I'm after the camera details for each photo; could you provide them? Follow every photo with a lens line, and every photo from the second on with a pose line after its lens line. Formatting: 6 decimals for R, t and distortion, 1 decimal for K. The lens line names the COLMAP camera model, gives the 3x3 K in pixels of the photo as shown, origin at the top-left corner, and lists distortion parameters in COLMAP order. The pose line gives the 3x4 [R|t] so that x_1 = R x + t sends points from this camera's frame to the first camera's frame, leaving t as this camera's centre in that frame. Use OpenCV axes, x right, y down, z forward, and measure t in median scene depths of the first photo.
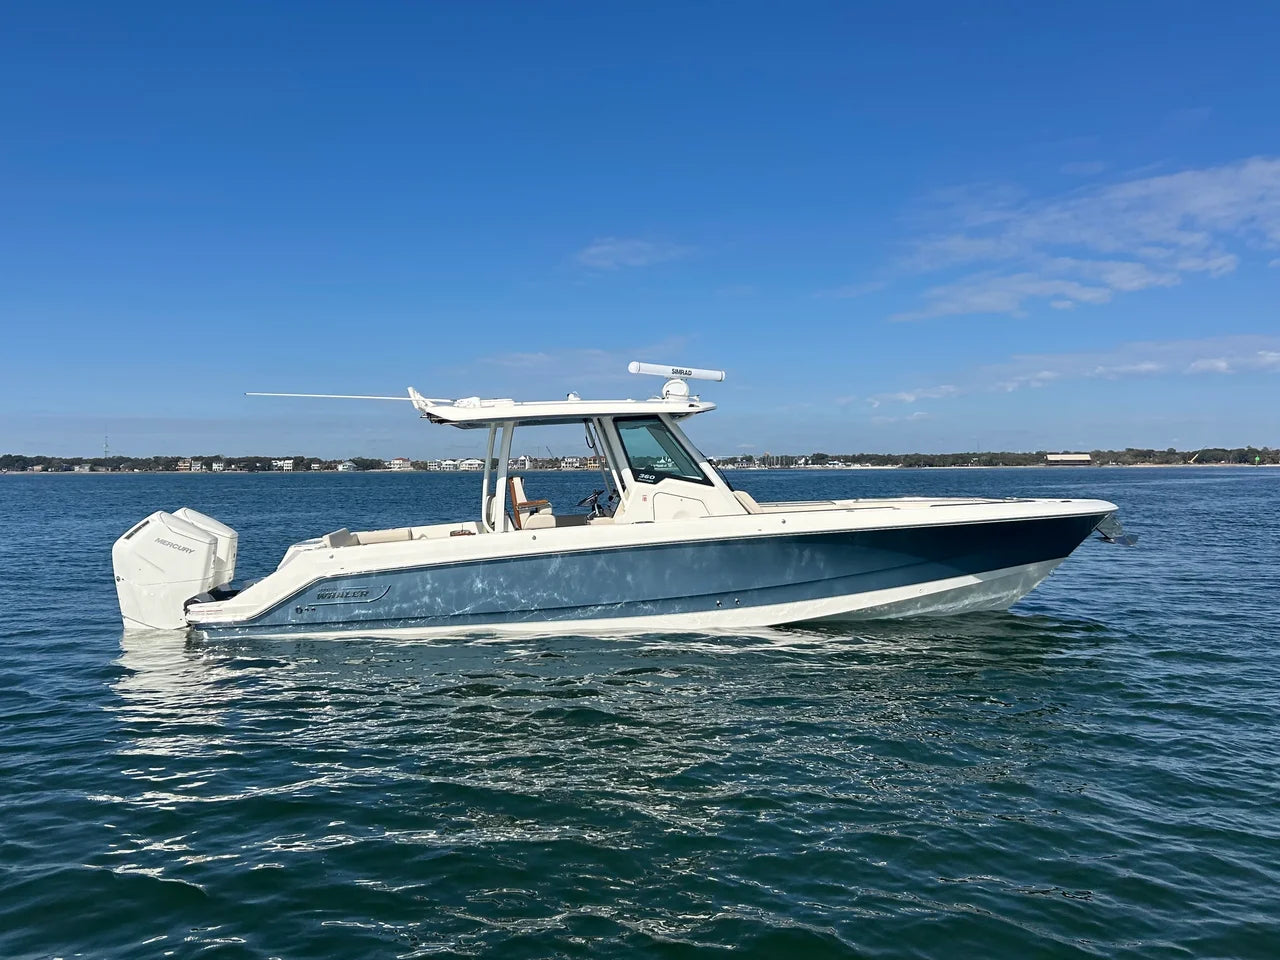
lens RADIAL K [[1543.6, 0, 640.0], [0, 1543.6, 480.0], [0, 0, 1]] dist [0.192504, -0.757294]
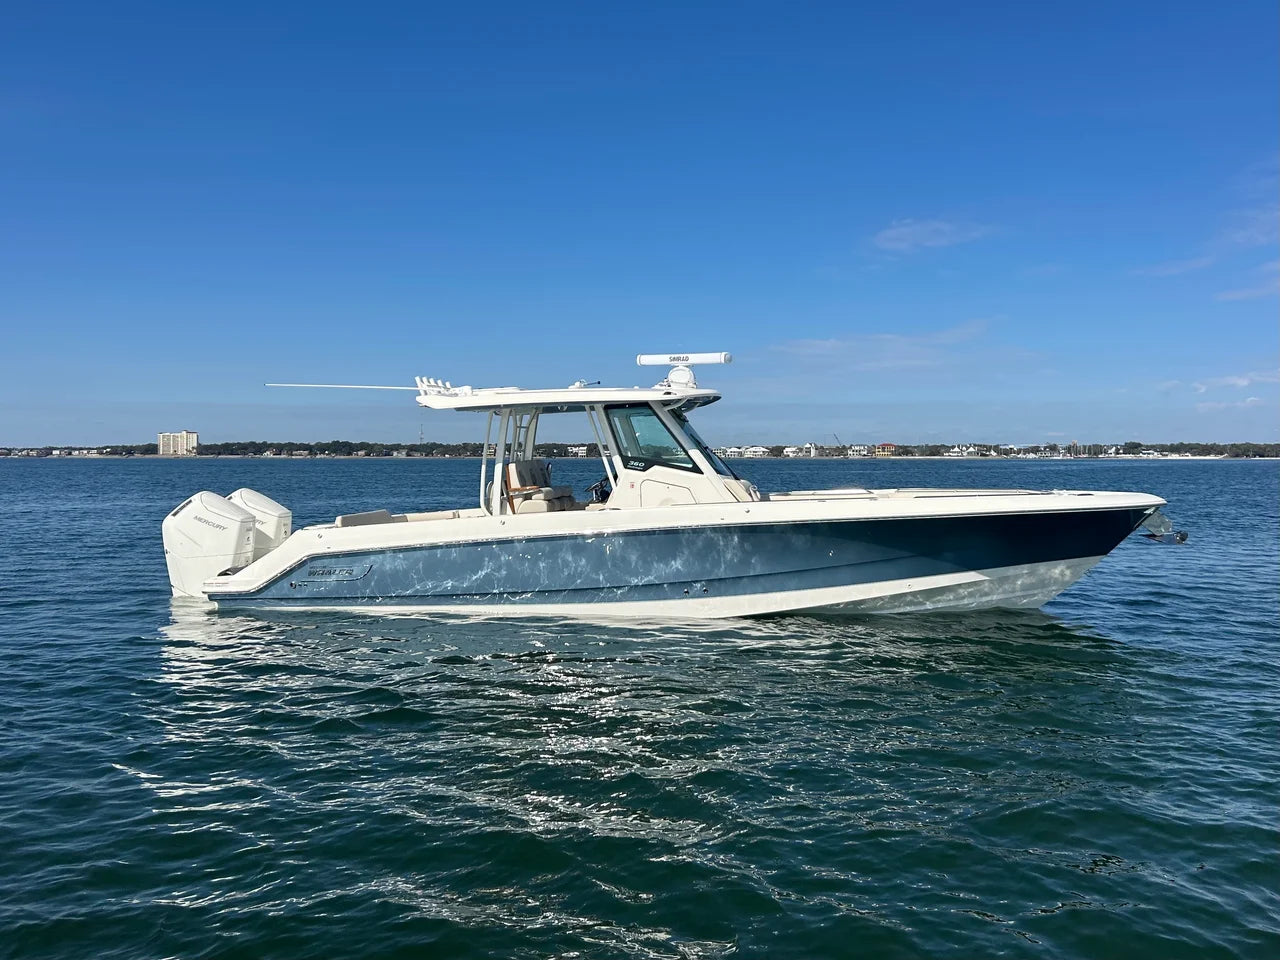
lens RADIAL K [[1543.6, 0, 640.0], [0, 1543.6, 480.0], [0, 0, 1]] dist [0.192504, -0.757294]
pose [[0.950840, 0.011067, -0.309485, 0.311622], [-0.008643, 0.999920, 0.009204, -0.000901], [0.309562, -0.006077, 0.950860, 0.040802]]
